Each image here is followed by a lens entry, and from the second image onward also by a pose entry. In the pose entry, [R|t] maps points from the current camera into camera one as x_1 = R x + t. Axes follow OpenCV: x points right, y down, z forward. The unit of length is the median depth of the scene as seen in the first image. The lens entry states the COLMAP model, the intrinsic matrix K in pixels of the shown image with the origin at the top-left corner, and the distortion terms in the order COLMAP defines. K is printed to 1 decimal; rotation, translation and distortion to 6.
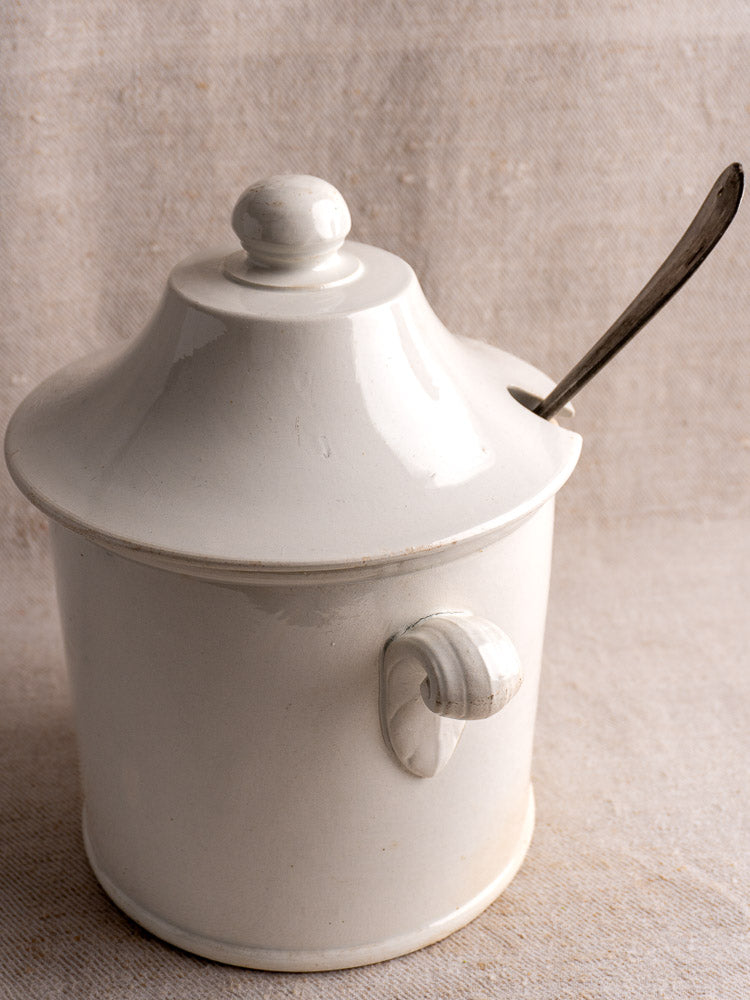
lens RADIAL K [[1435.6, 0, 364.1], [0, 1435.6, 504.2], [0, 0, 1]] dist [-0.005876, 0.096672]
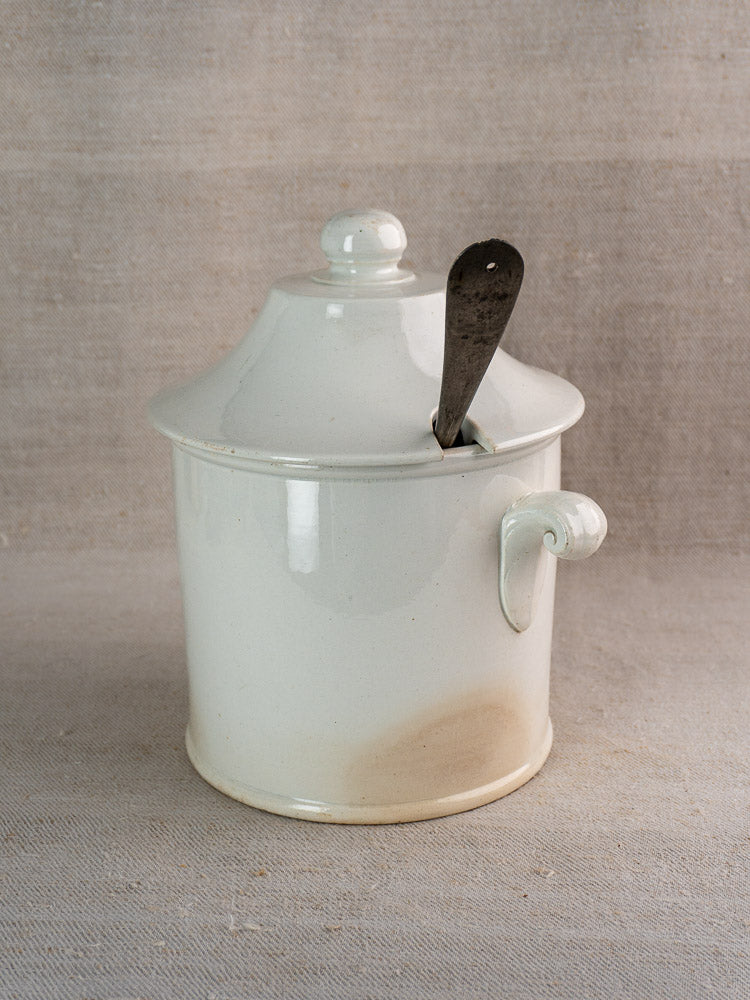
lens RADIAL K [[1435.6, 0, 364.1], [0, 1435.6, 504.2], [0, 0, 1]] dist [-0.005876, 0.096672]
pose [[0.984933, 0.050486, -0.165401, 0.135919], [-0.076722, 0.984726, -0.156295, 0.199620], [0.154984, 0.166630, 0.973763, -0.238600]]
